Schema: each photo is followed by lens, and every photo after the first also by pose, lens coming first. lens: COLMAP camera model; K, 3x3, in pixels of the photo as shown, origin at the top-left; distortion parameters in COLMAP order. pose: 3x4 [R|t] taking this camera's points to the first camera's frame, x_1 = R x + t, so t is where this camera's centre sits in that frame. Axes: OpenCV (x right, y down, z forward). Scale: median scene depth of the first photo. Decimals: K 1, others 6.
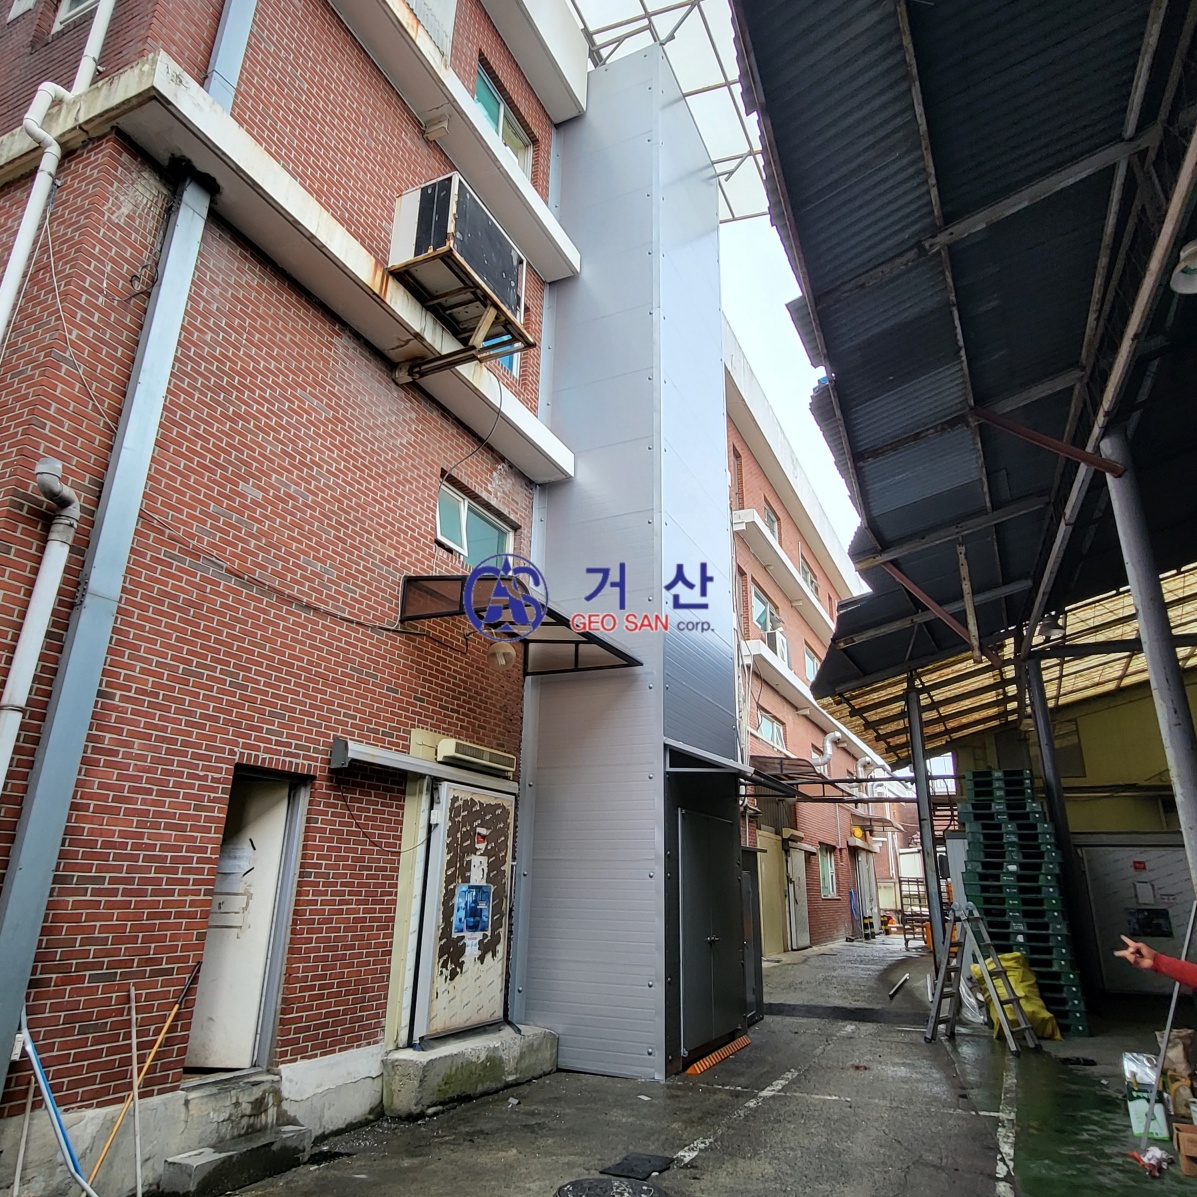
lens RADIAL K [[815.2, 0, 598.5], [0, 815.2, 598.5], [0, 0, 1]] dist [0.007923, 0.001412]
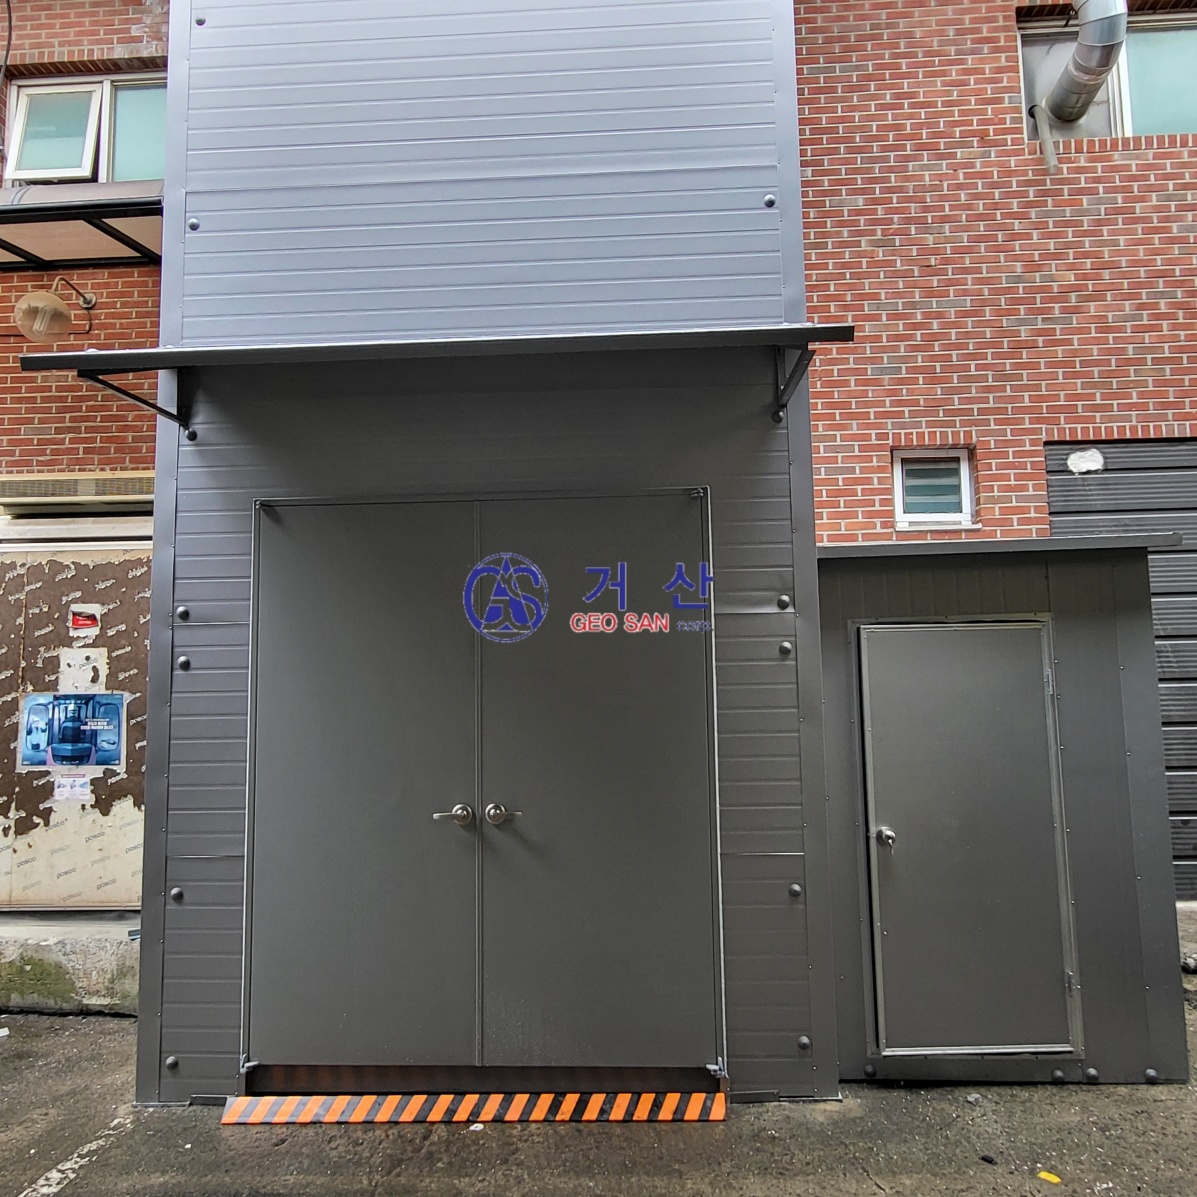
lens RADIAL K [[956.6, 0, 597.9], [0, 956.6, 583.5], [0, 0, 1]] dist [0.009025, -0.012839]
pose [[0.389741, -0.122605, -0.912726, 0.677790], [0.330788, 0.943594, 0.014498, 0.396796], [0.859465, -0.307569, 0.408314, 1.081170]]
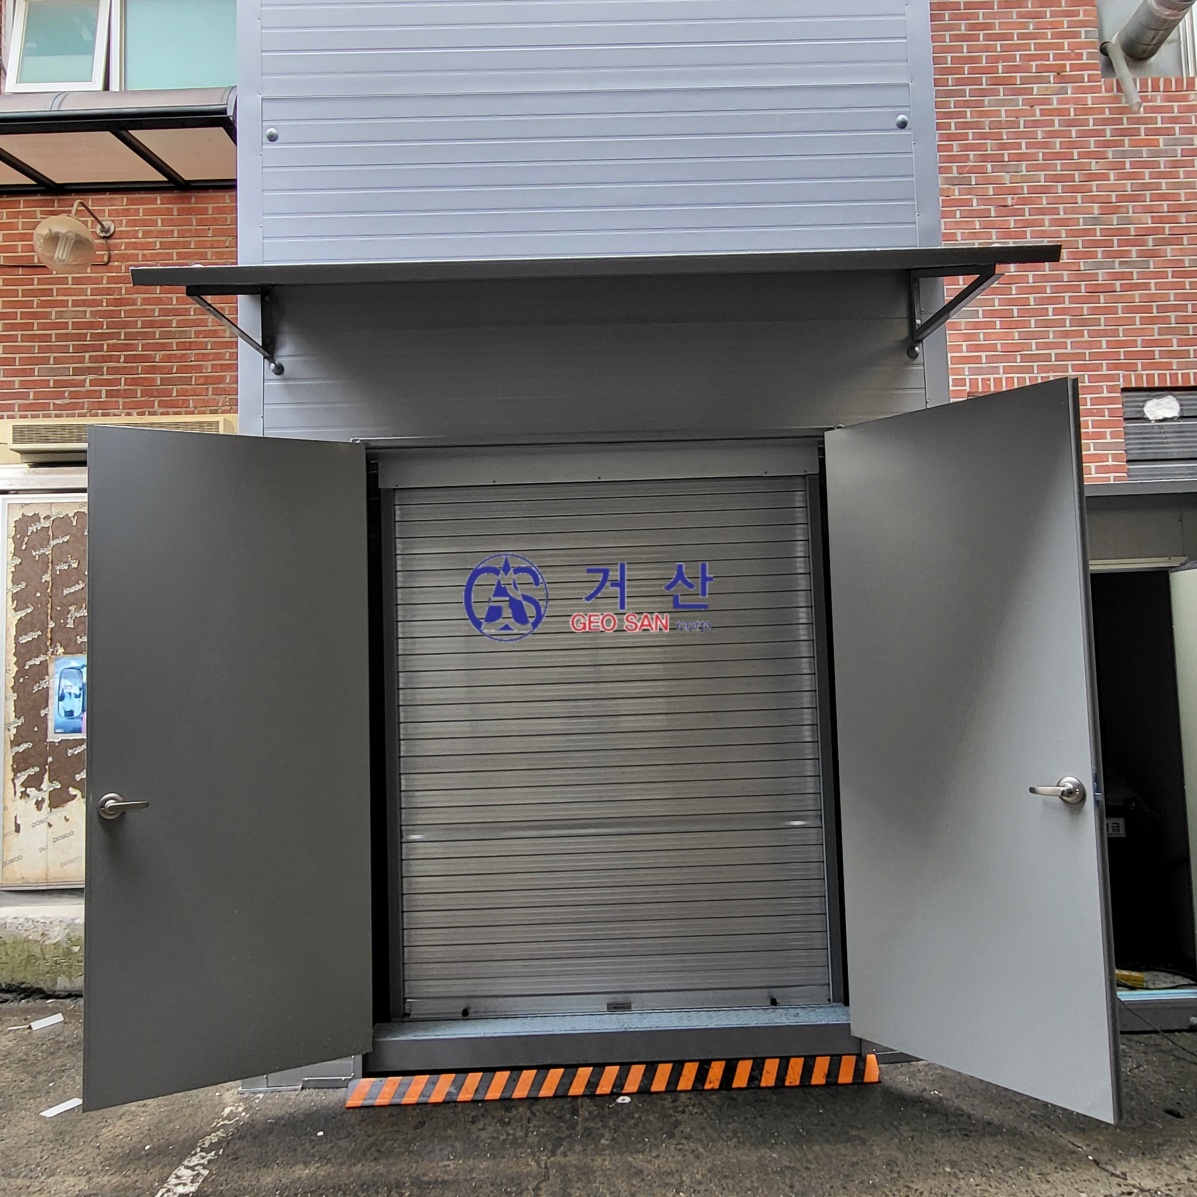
lens RADIAL K [[956.6, 0, 597.9], [0, 956.6, 583.5], [0, 0, 1]] dist [0.009025, -0.012839]
pose [[0.448004, -0.092326, -0.889252, 0.607026], [0.333836, 0.939984, 0.070593, 0.373887], [0.829365, -0.328491, 0.451938, 1.007399]]
